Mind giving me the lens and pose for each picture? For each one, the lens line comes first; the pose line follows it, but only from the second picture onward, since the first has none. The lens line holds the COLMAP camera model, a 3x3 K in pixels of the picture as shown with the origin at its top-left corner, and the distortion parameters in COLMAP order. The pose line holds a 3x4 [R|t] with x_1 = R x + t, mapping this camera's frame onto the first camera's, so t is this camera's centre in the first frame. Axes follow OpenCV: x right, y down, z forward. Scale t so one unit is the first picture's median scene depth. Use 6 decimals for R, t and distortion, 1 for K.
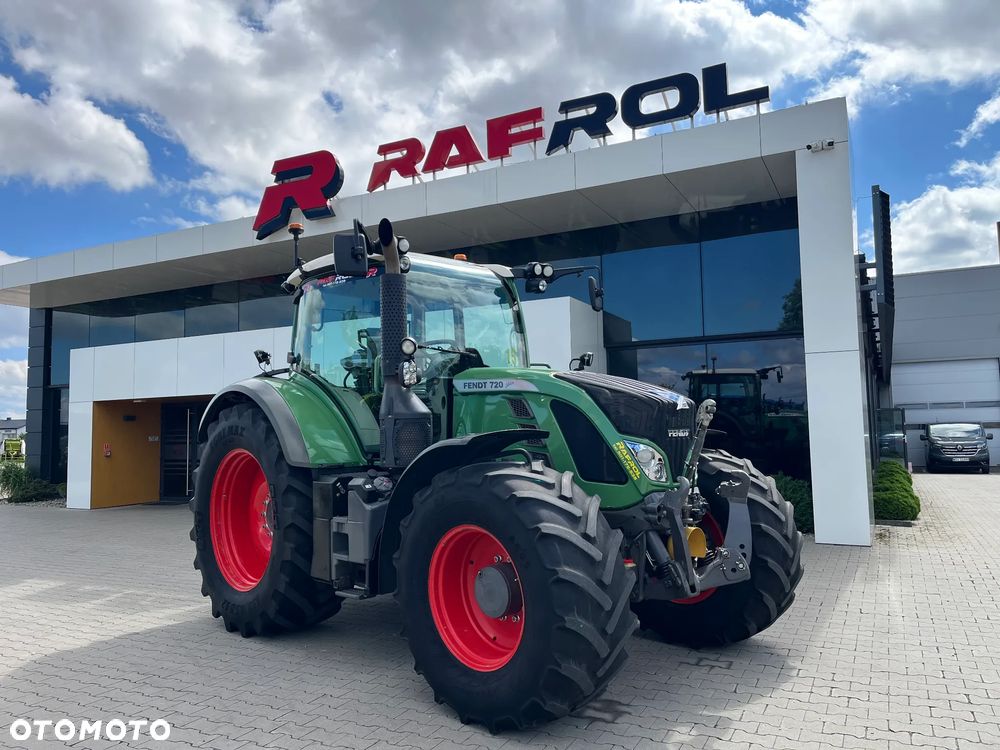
lens RADIAL K [[754.7, 0, 501.5], [0, 754.7, 396.1], [0, 0, 1]] dist [0.070803, -0.075267]
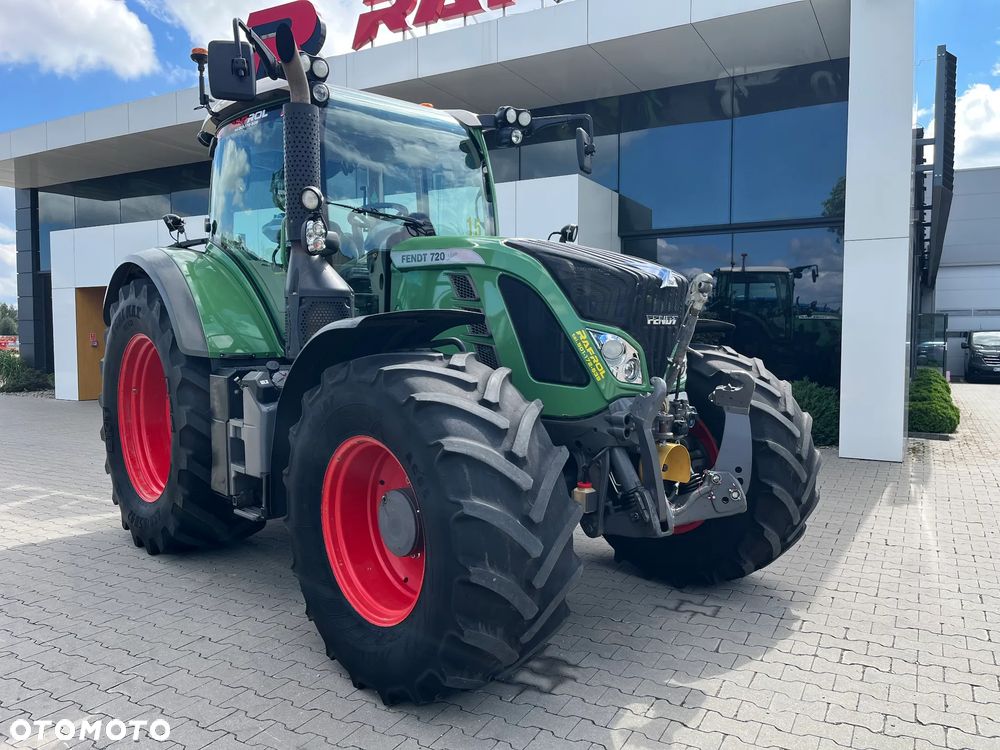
lens RADIAL K [[754.7, 0, 501.5], [0, 754.7, 396.1], [0, 0, 1]] dist [0.070803, -0.075267]
pose [[0.999126, 0.022236, -0.035407, 0.091678], [-0.017487, 0.991466, 0.129185, 0.025976], [0.037977, -0.128453, 0.990988, 0.214555]]
